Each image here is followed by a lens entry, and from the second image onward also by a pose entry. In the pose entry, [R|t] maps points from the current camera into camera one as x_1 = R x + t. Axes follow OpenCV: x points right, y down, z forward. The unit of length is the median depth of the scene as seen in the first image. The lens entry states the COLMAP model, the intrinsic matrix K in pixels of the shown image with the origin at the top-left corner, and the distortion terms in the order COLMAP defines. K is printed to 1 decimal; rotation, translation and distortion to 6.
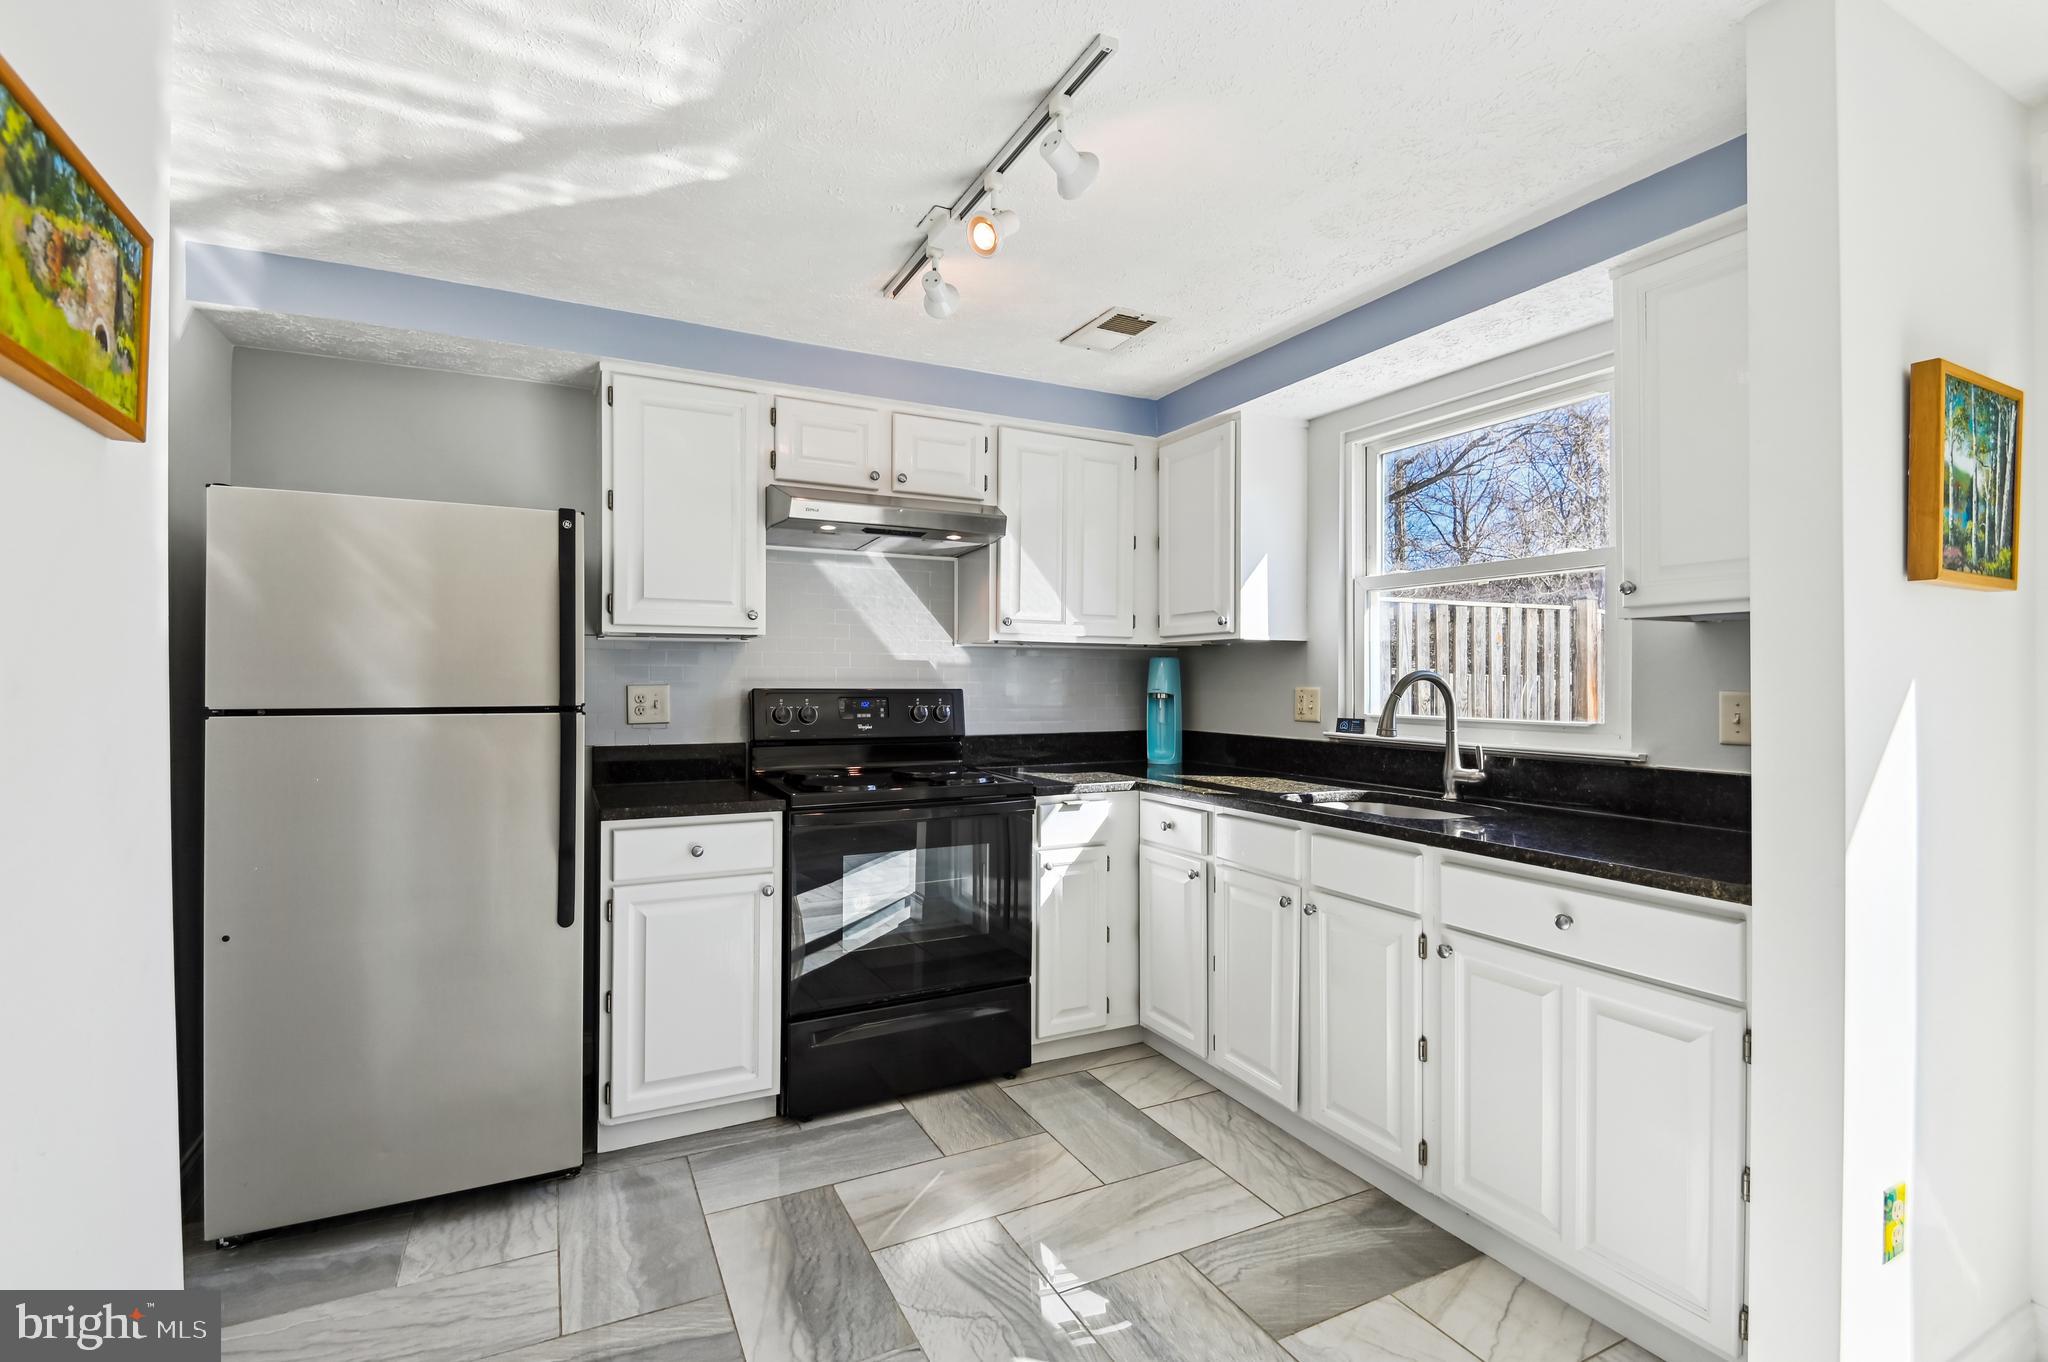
lens RADIAL K [[922.8, 0, 1015.8], [0, 922.8, 682.9], [0, 0, 1]] dist [0.018016, -0.016839]
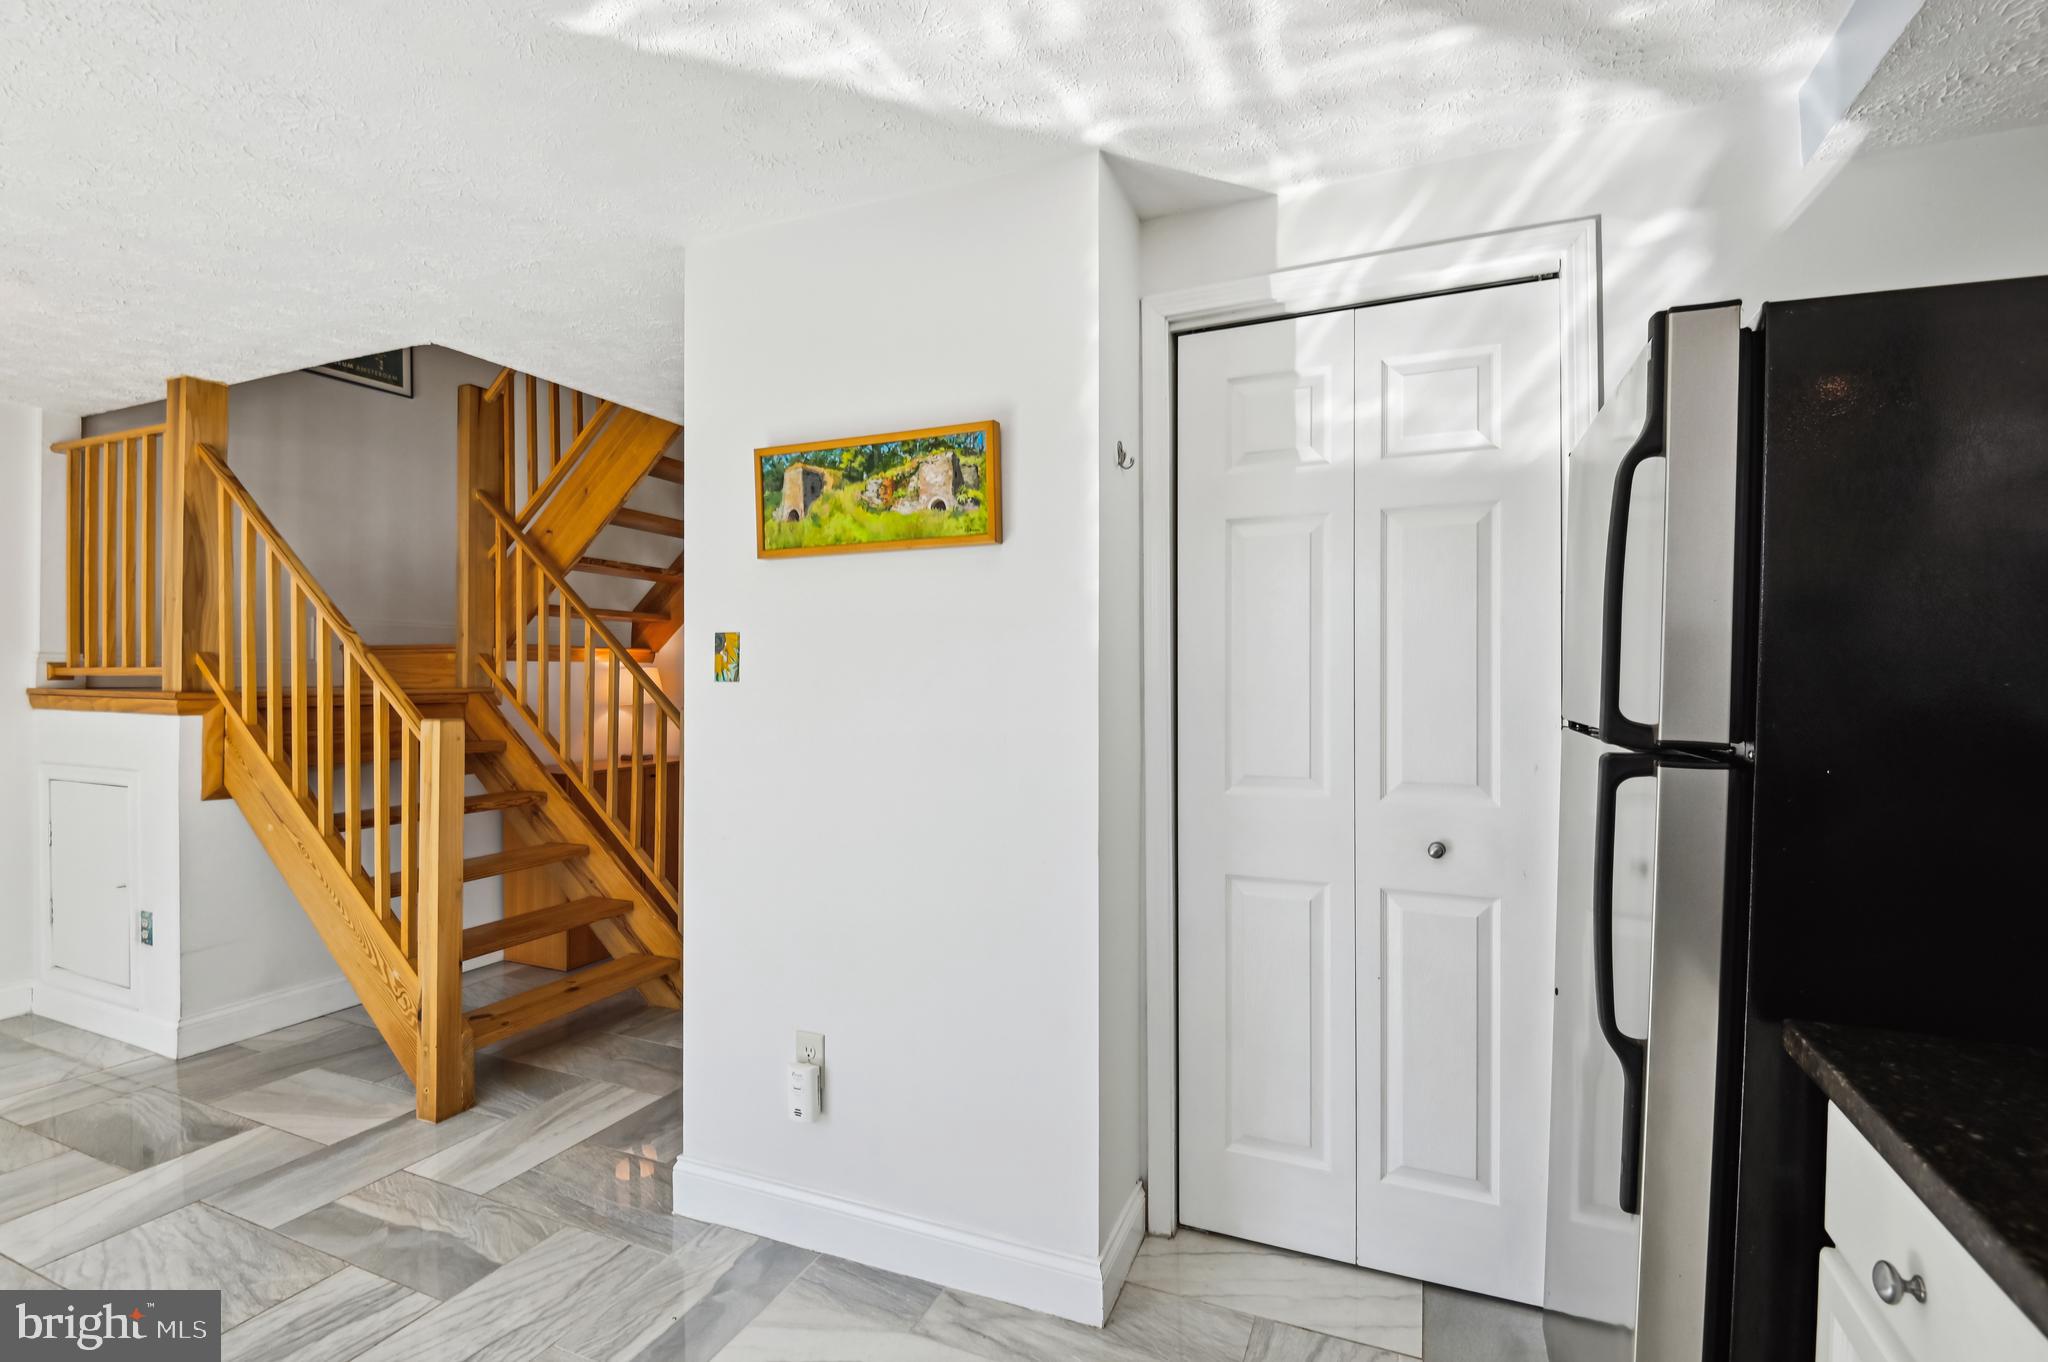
lens RADIAL K [[939.8, 0, 1023.2], [0, 939.8, 681.6], [0, 0, 1]] dist [0.016359, -0.018302]
pose [[-0.767892, 0.004228, -0.640566, 0.056656], [-0.002032, 0.999957, 0.009037, -0.008940], [0.640576, 0.008241, -0.767850, 1.067901]]
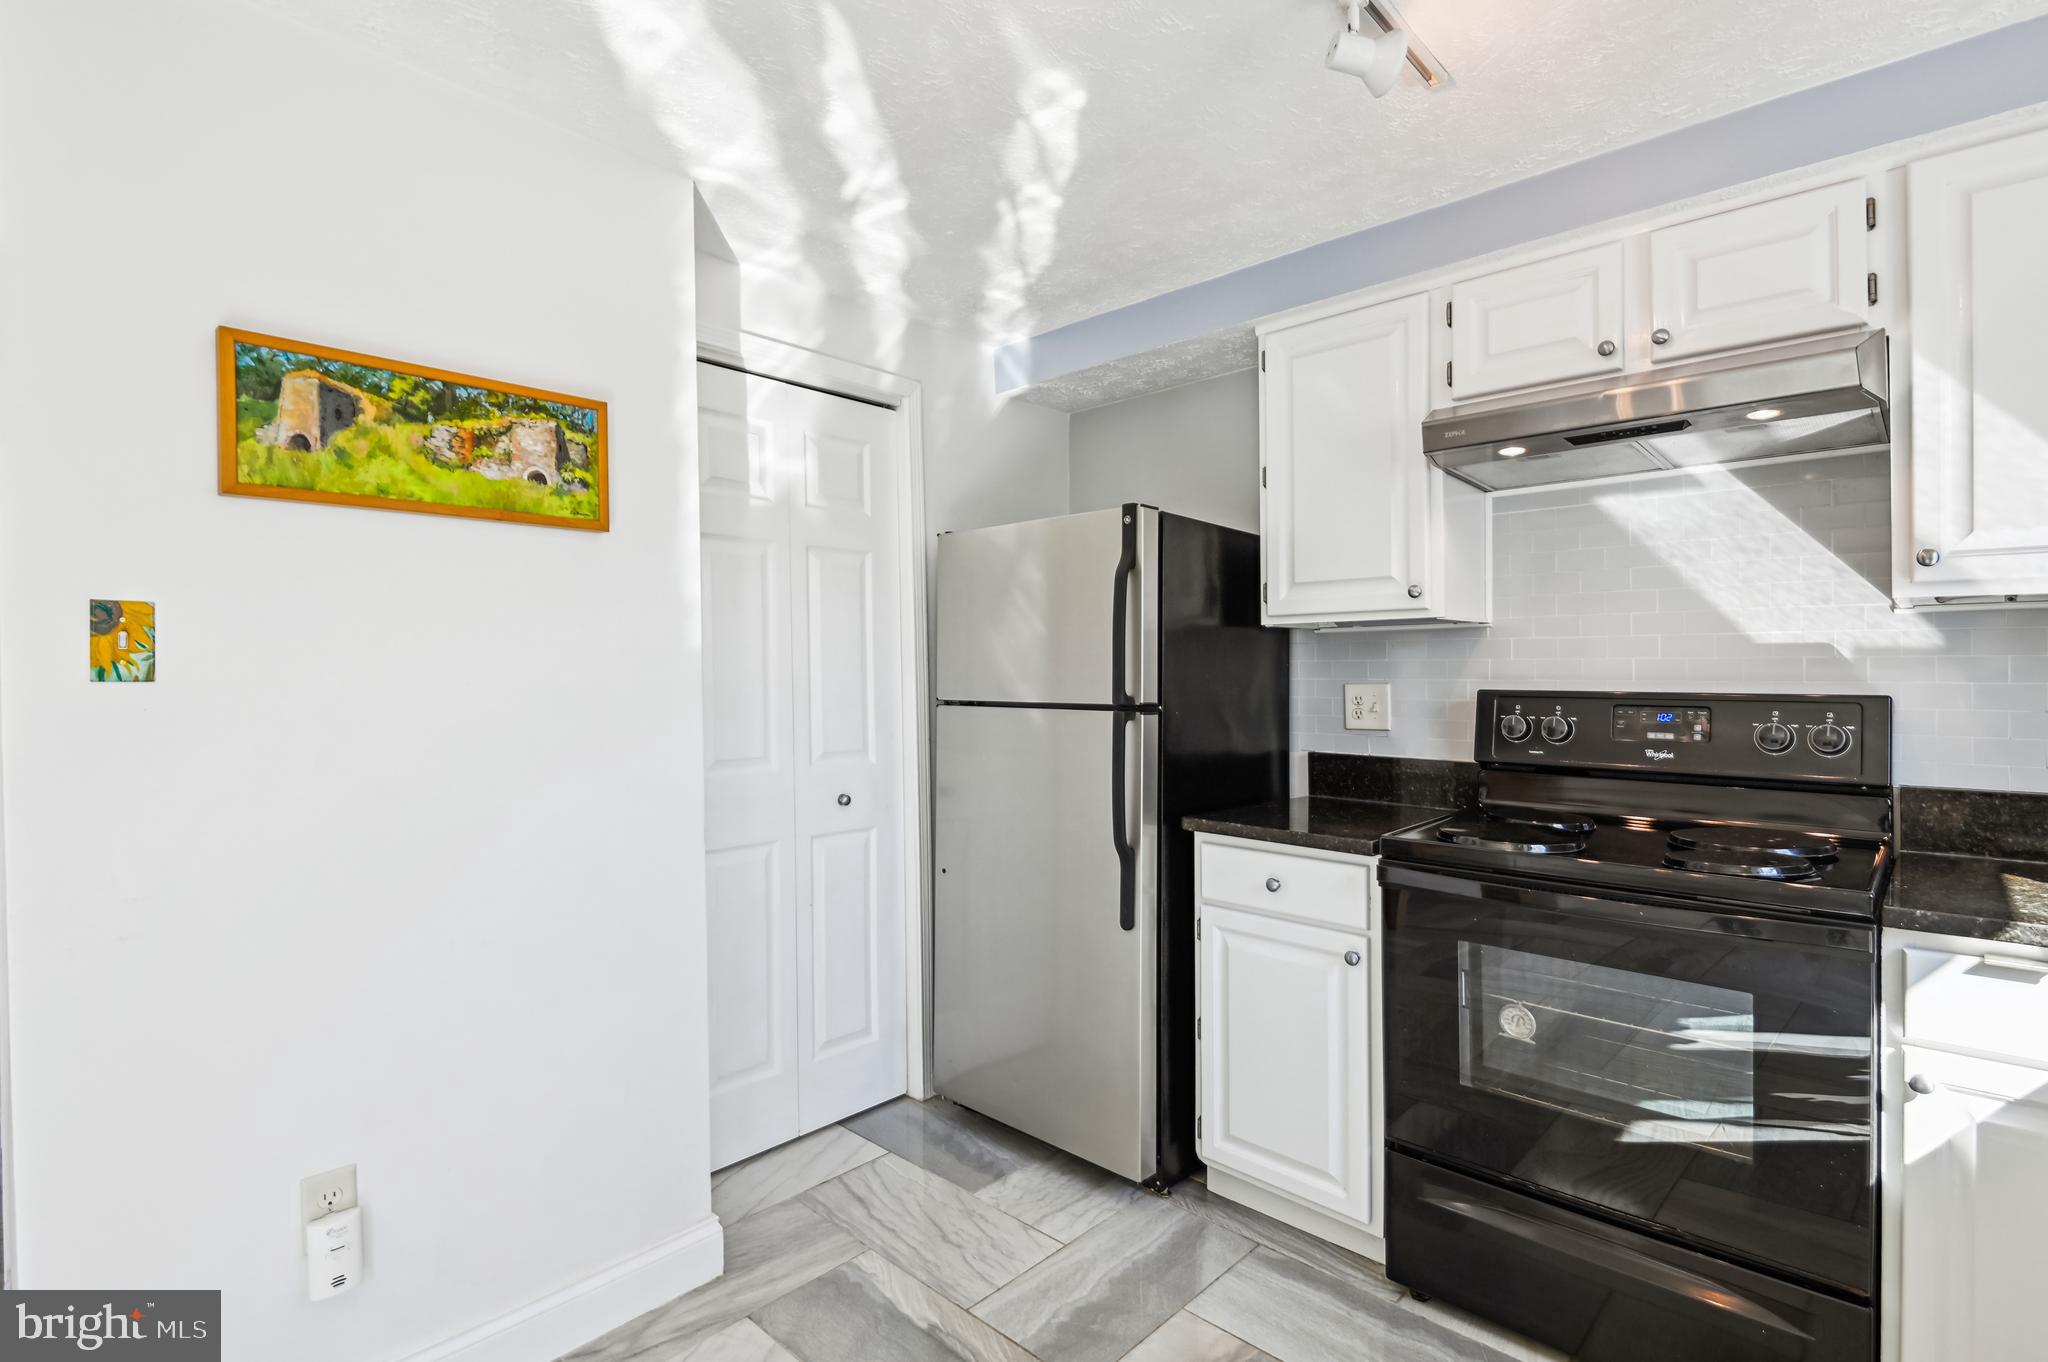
lens RADIAL K [[980.9, 0, 1020.4], [0, 980.9, 681.0], [0, 0, 1]] dist [-0.001952, -0.001232]
pose [[0.339393, 0.003905, -0.940637, 0.407941], [-0.001993, 0.999992, 0.003432, -0.003650], [0.940643, 0.000710, 0.339398, 0.495923]]
